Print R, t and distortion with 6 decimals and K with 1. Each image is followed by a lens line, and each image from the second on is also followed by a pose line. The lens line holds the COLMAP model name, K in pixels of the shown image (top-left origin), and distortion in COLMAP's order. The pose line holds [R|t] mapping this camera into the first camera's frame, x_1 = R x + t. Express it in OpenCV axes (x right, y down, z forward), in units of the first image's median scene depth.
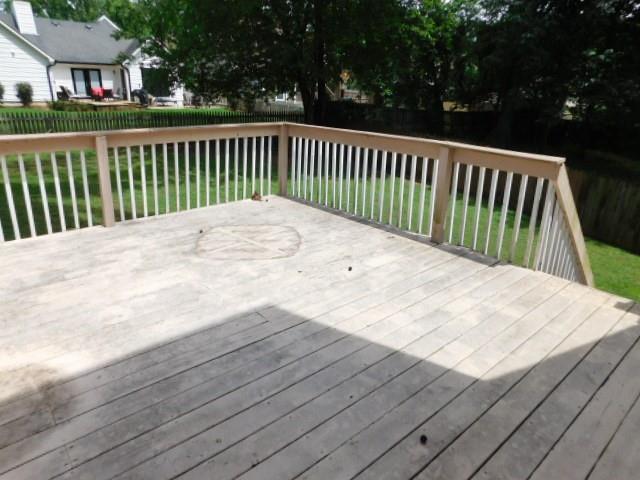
lens RADIAL K [[428.8, 0, 320.2], [0, 428.8, 243.3], [0, 0, 1]] dist [-0.055550, 0.048052]
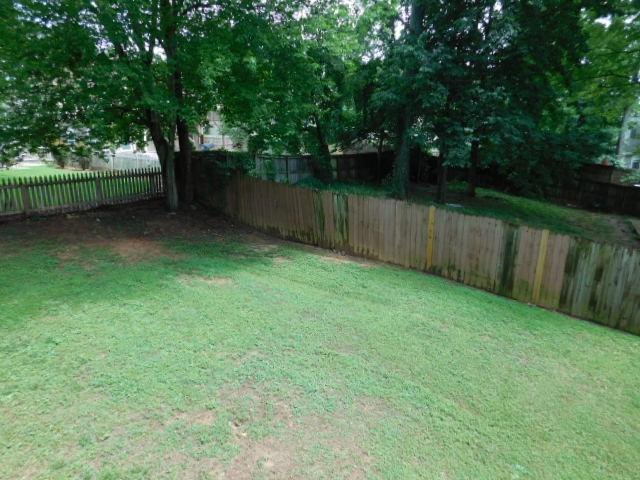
lens RADIAL K [[428.8, 0, 318.2], [0, 428.8, 243.3], [0, 0, 1]] dist [-0.055550, 0.048052]
pose [[0.950365, -0.100572, 0.294435, -0.058625], [0.127406, 0.989133, -0.073370, -0.593411], [-0.283856, 0.107241, 0.952851, 1.563374]]
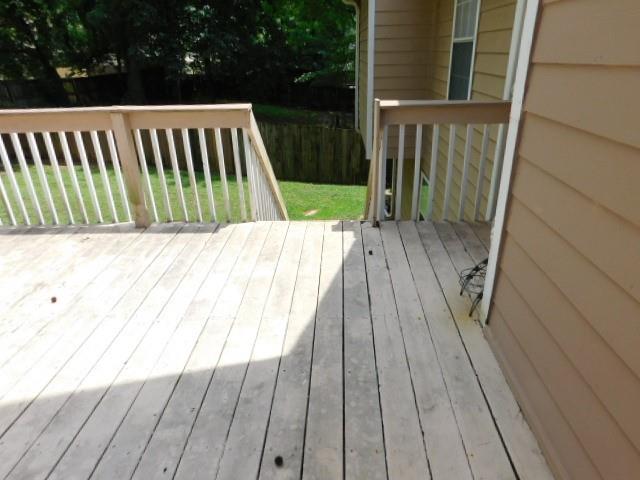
lens RADIAL K [[428.8, 0, 325.3], [0, 428.8, 242.9], [0, 0, 1]] dist [-0.055550, 0.048052]
pose [[0.687491, -0.341527, 0.640871, -0.034140], [0.289270, 0.938263, 0.189697, -0.029148], [-0.666092, 0.054970, 0.743841, 0.137414]]
